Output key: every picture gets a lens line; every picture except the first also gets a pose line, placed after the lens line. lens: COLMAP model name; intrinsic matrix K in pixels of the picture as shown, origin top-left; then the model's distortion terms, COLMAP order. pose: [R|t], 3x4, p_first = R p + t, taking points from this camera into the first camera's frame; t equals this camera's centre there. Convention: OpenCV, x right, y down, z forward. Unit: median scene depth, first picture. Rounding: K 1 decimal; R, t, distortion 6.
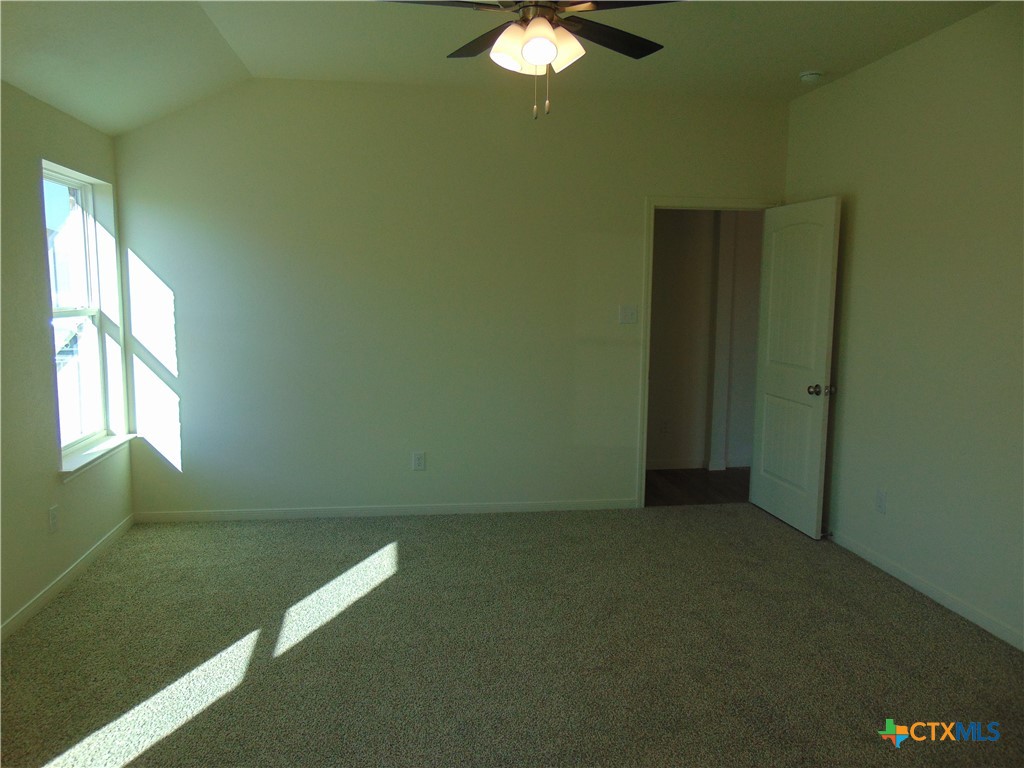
lens RADIAL K [[767.7, 0, 512.8], [0, 767.7, 385.8], [0, 0, 1]] dist [-0.027081, 0.064652]
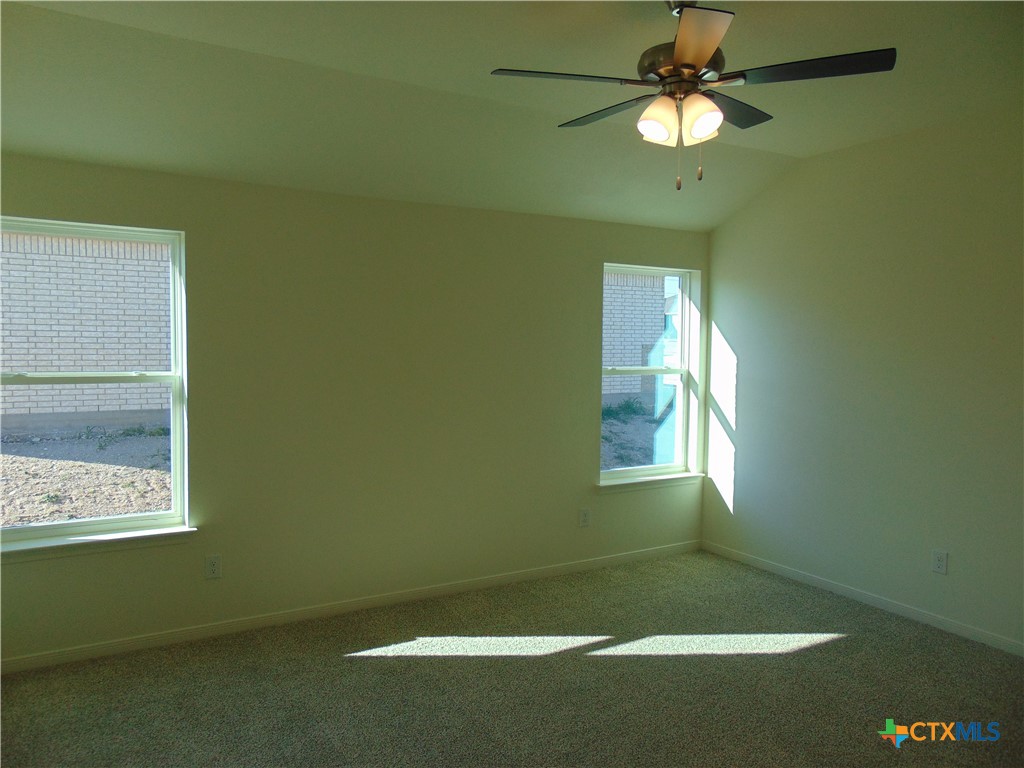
lens RADIAL K [[767.7, 0, 513.1], [0, 767.7, 388.5], [0, 0, 1]] dist [-0.027081, 0.064652]
pose [[0.368208, 0.047433, -0.928533, 0.516770], [-0.122220, 0.992501, 0.002235, -0.037226], [0.921675, 0.112662, 0.371244, 0.267272]]
